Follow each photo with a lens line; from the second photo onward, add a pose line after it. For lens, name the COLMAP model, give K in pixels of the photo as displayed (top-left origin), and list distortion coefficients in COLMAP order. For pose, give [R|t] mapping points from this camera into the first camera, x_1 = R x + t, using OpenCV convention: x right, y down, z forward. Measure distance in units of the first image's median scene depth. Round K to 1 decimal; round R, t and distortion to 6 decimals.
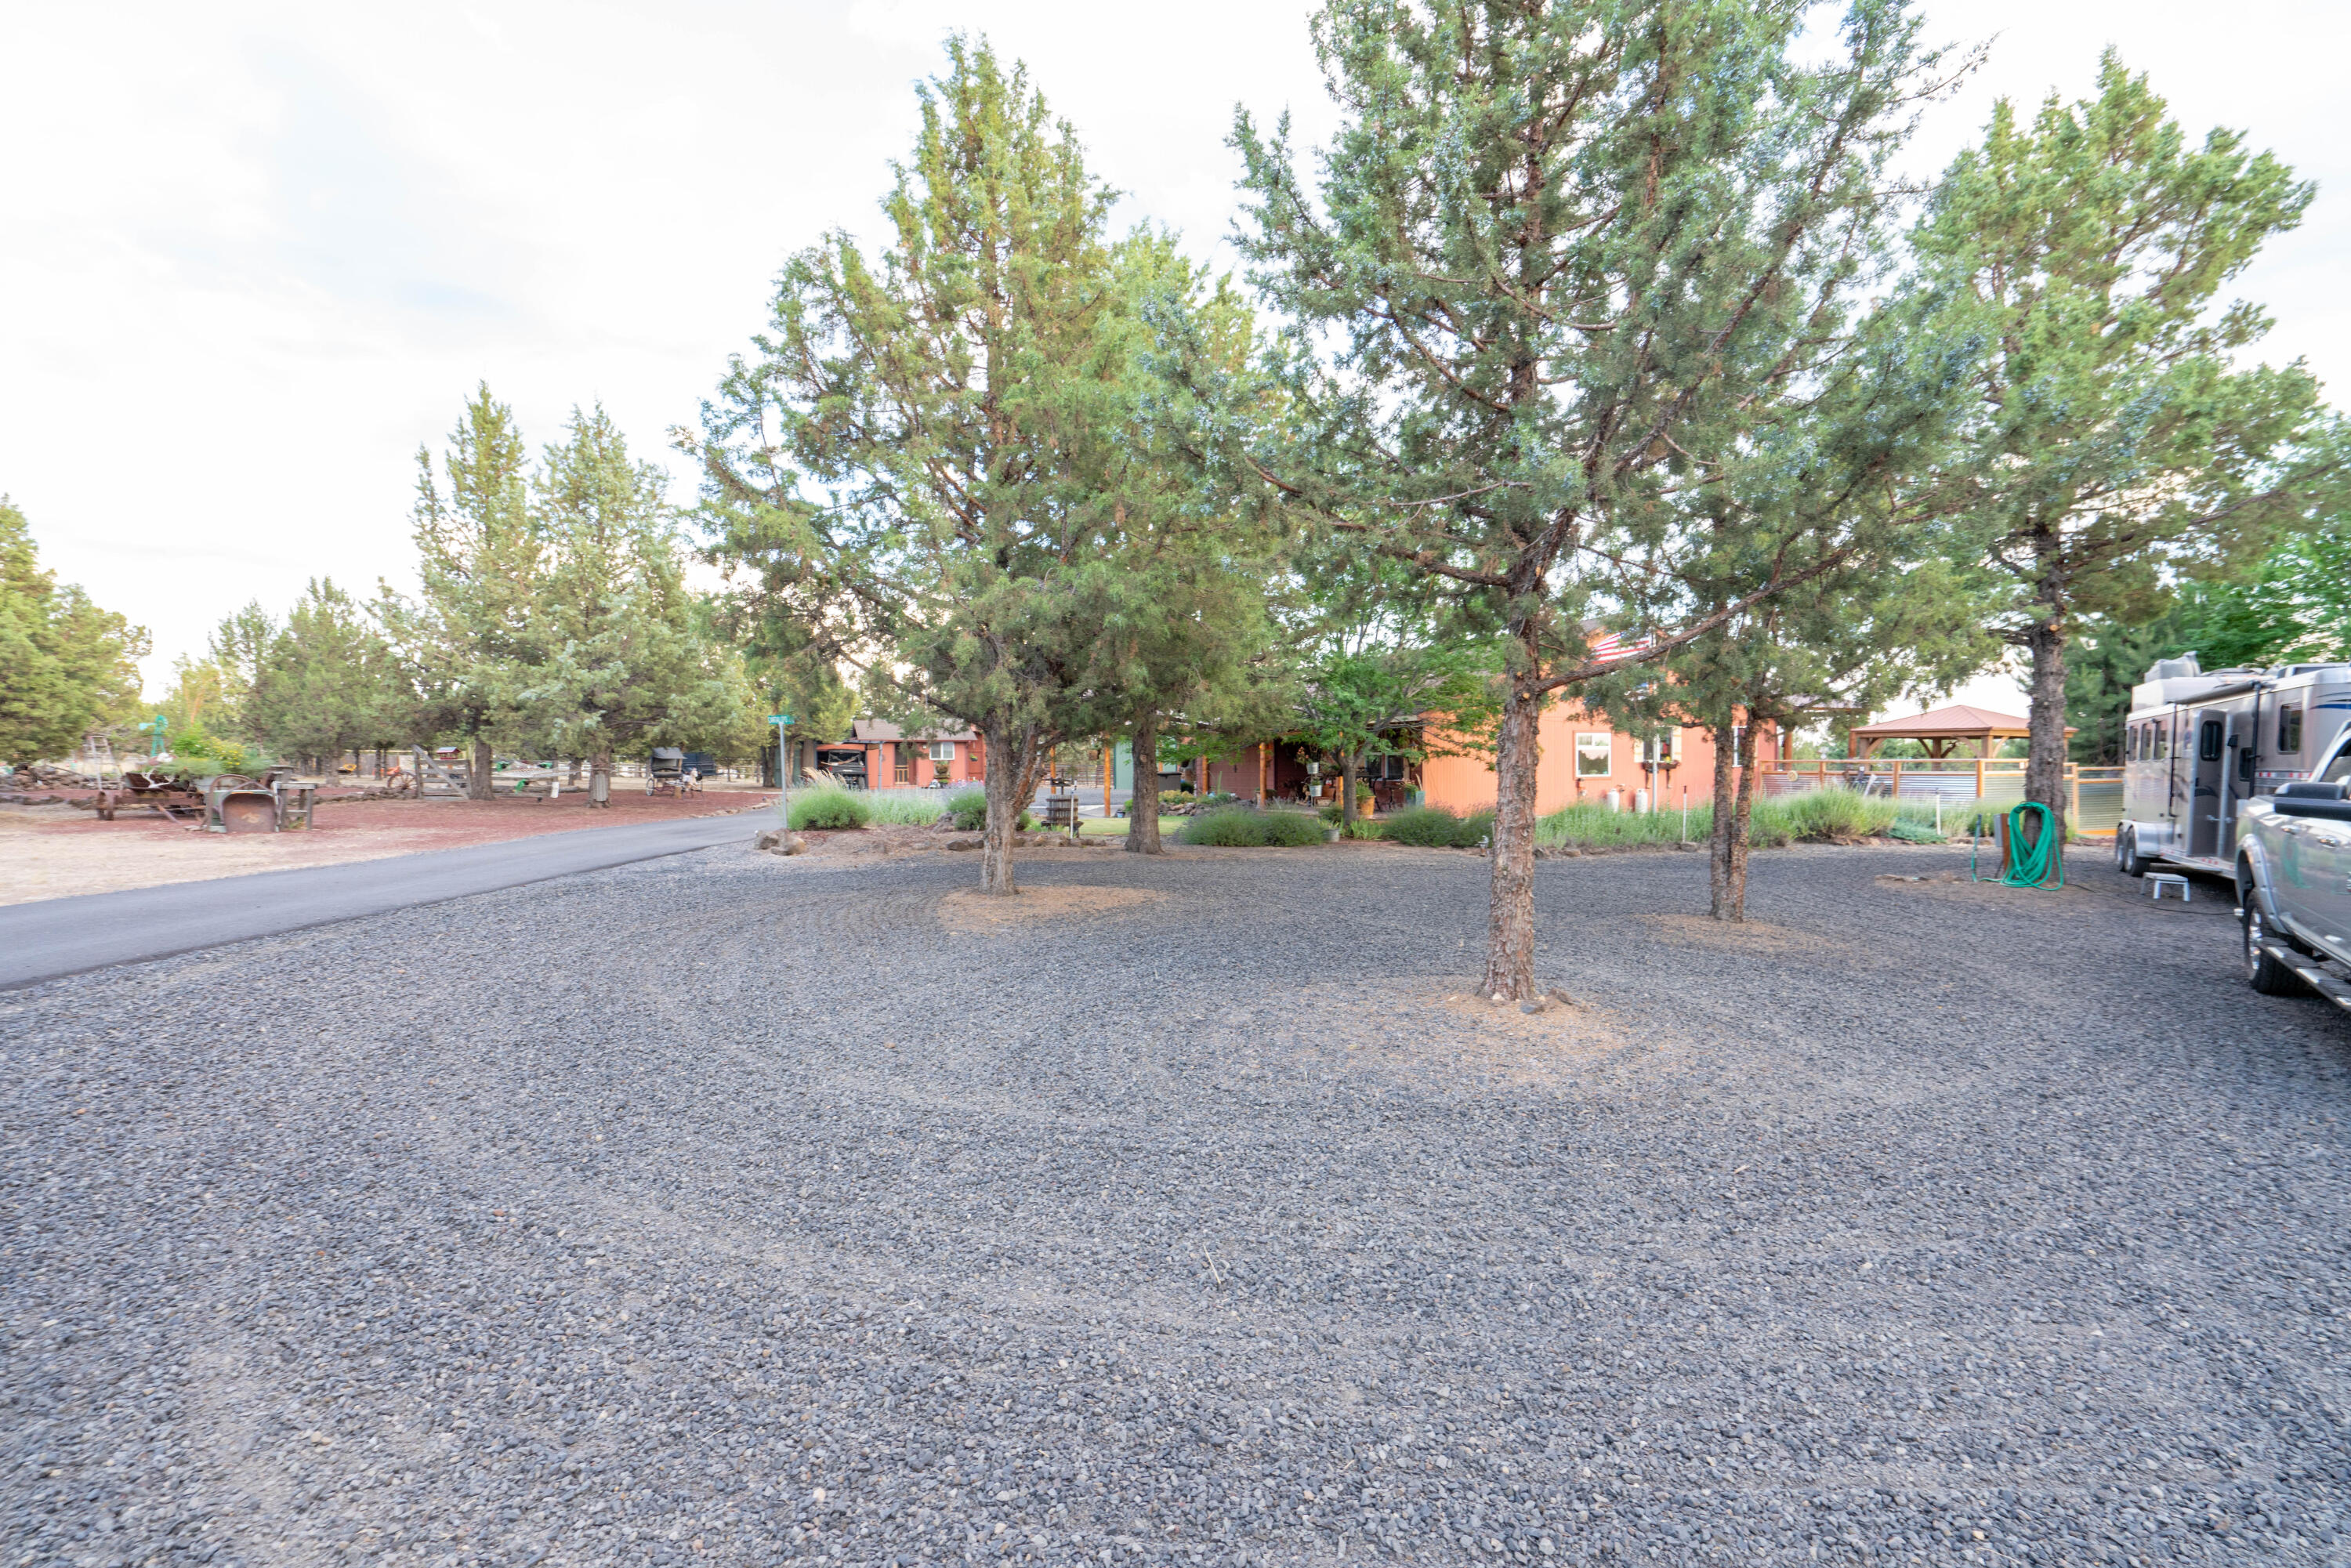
lens RADIAL K [[1073.2, 0, 1176.4], [0, 1073.2, 785.7], [0, 0, 1]] dist [0.000177, 0.000000]
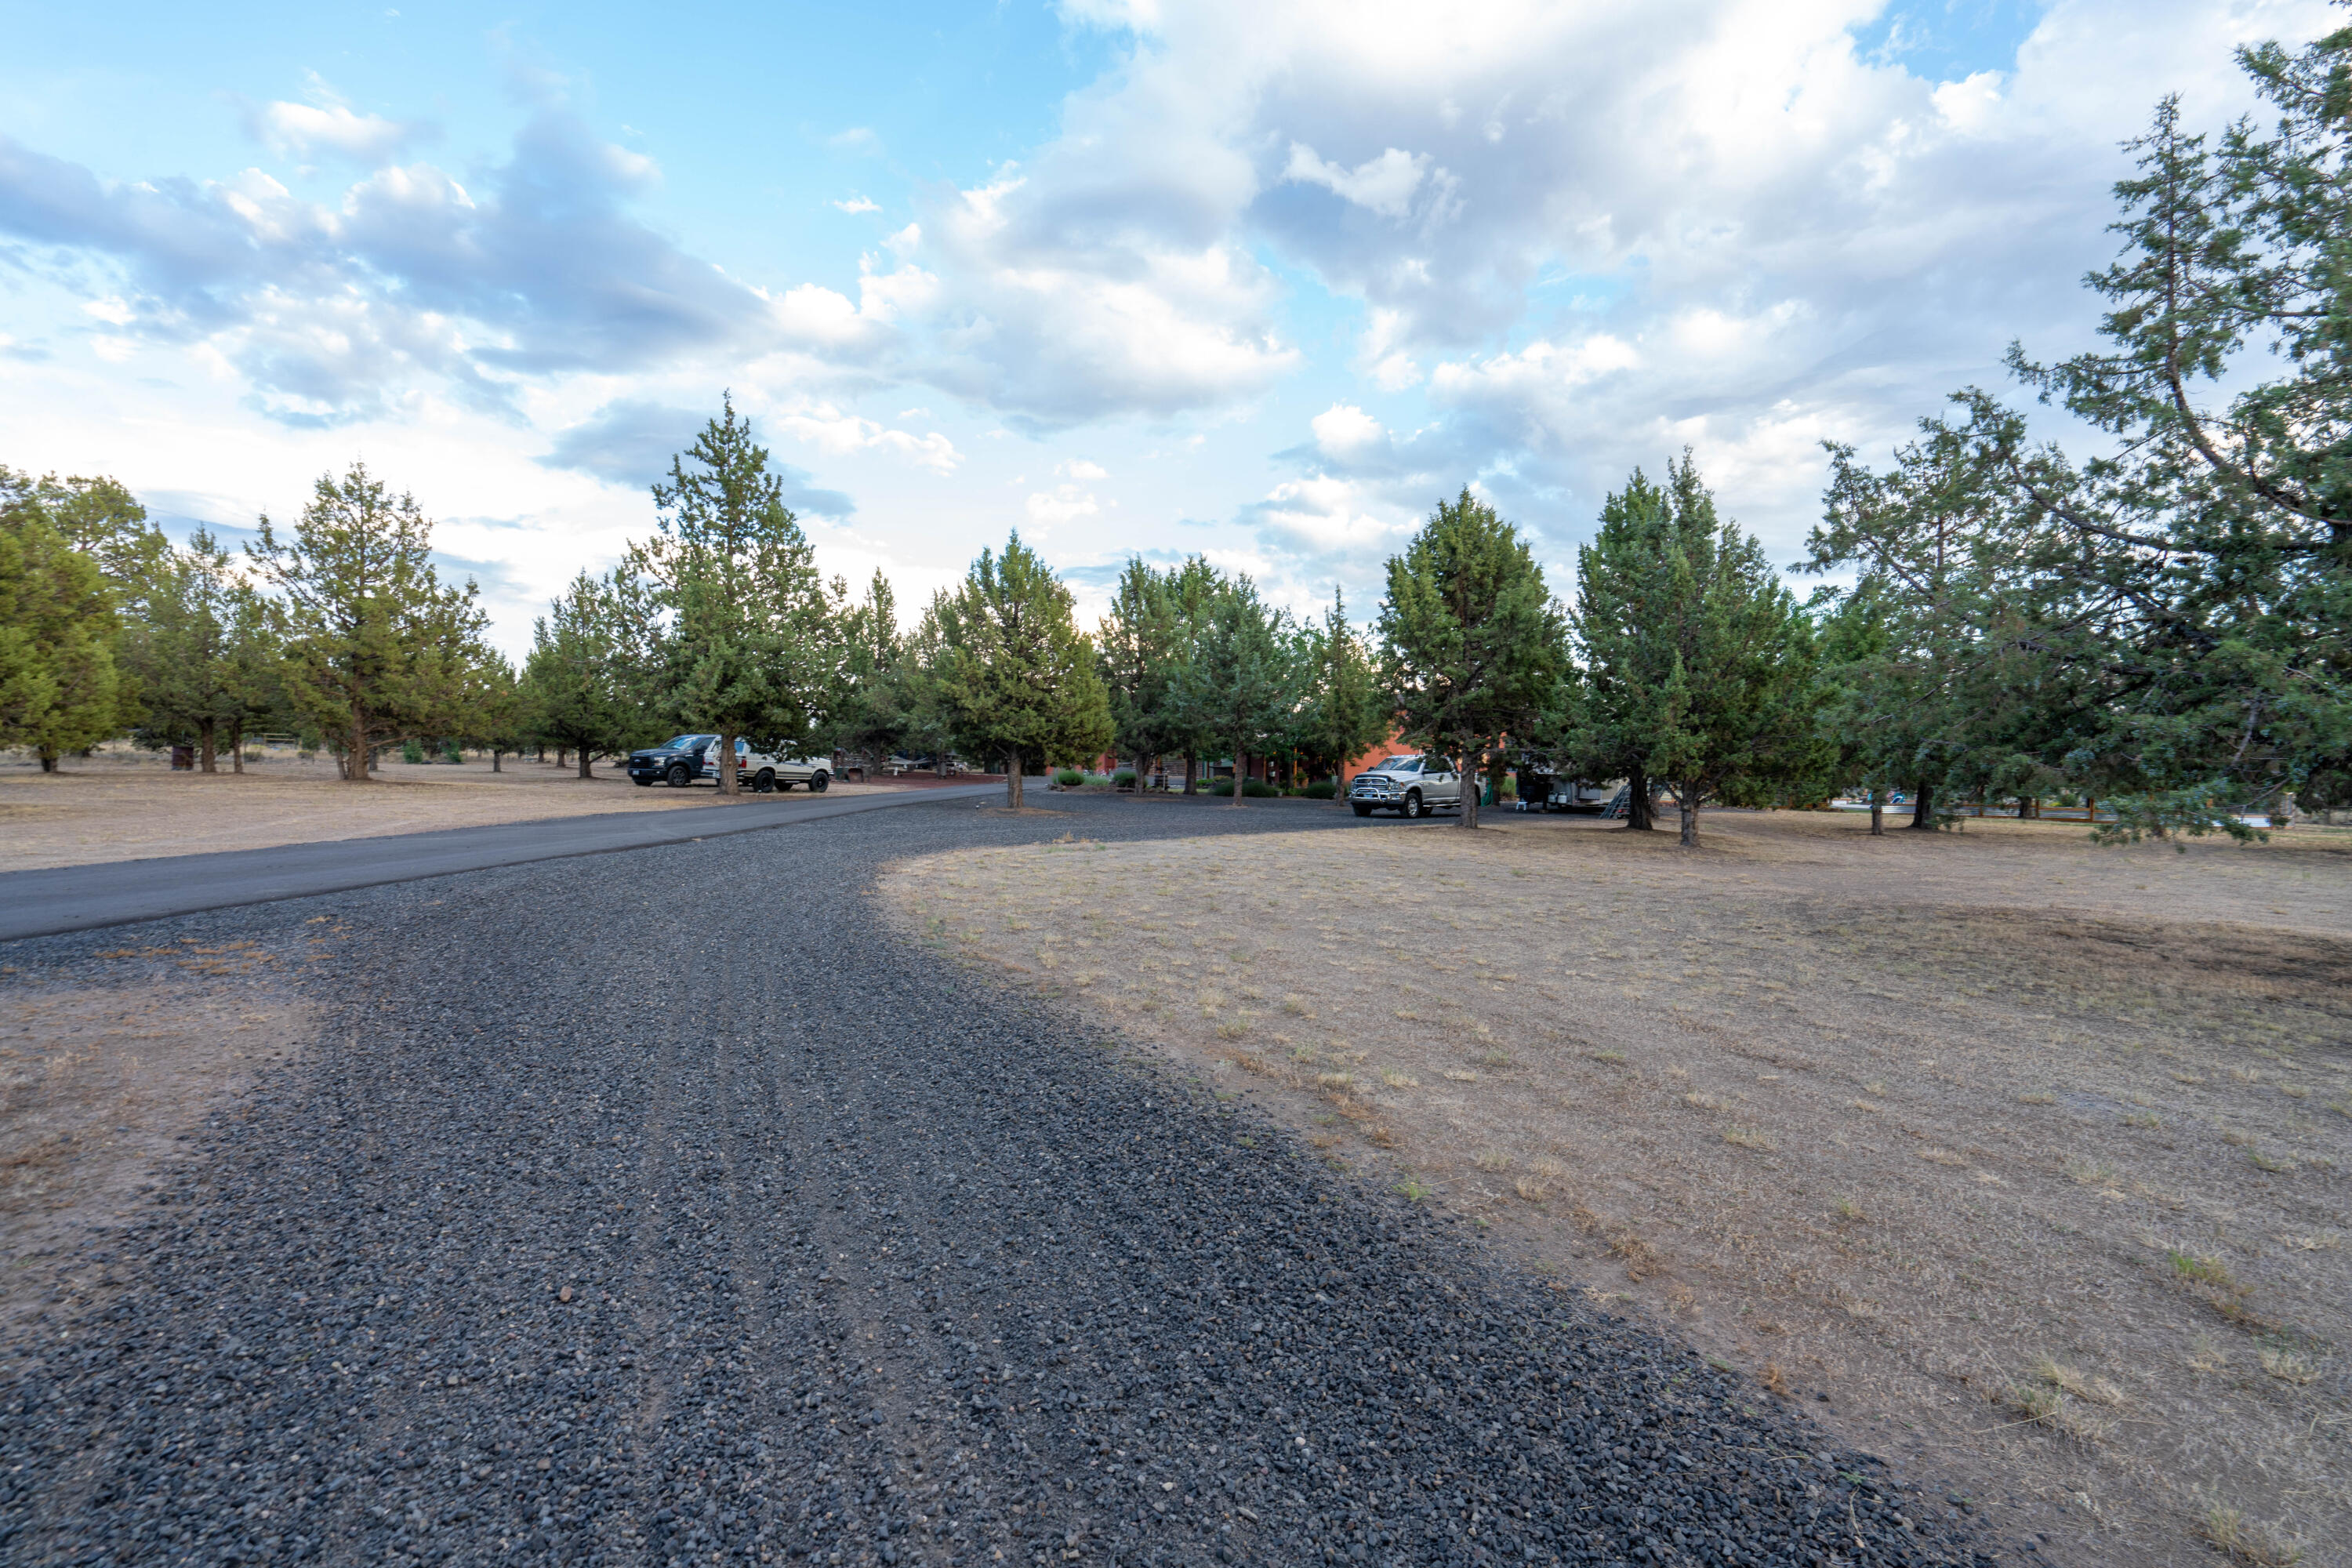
lens RADIAL K [[1073.7, 0, 1176.1], [0, 1073.7, 783.3], [0, 0, 1]] dist [0.000177, 0.000000]
pose [[0.994588, 0.010727, -0.103346, 0.277873], [-0.010488, 0.999941, 0.002862, 0.035050], [0.103371, -0.001762, 0.994641, -2.183333]]
